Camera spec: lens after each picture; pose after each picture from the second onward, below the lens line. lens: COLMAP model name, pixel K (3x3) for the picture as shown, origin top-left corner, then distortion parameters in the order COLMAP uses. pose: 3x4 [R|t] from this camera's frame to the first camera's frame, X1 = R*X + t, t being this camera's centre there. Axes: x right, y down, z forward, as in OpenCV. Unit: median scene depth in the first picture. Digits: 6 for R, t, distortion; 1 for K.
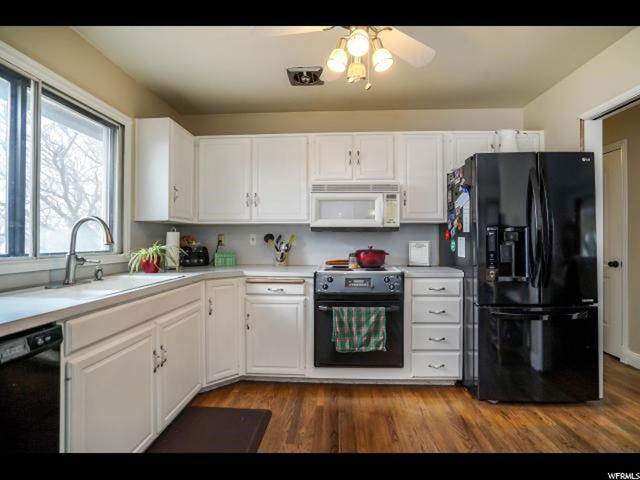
lens RADIAL K [[297.1, 0, 320.0], [0, 297.1, 240.0], [0, 0, 1]] dist [-0.048055, 0.000158]
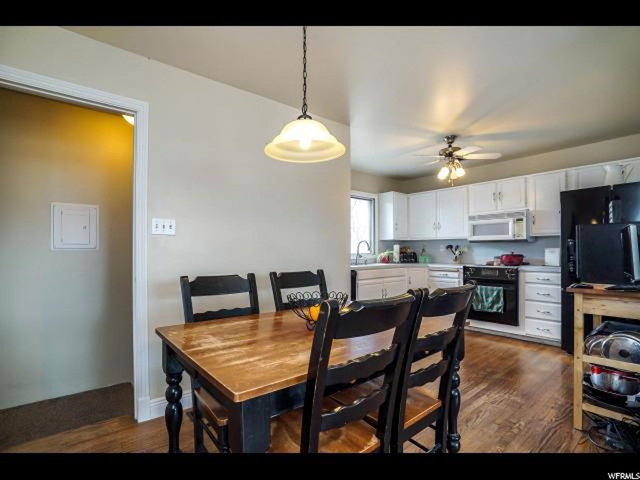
lens RADIAL K [[303.9, 0, 318.0], [0, 303.9, 252.3], [0, 0, 1]] dist [-0.001405, -0.000107]
pose [[0.684006, 0.001652, -0.729475, 0.723071], [0.007034, 0.999936, 0.008859, 0.001816], [0.729443, -0.011191, 0.683950, -0.919599]]
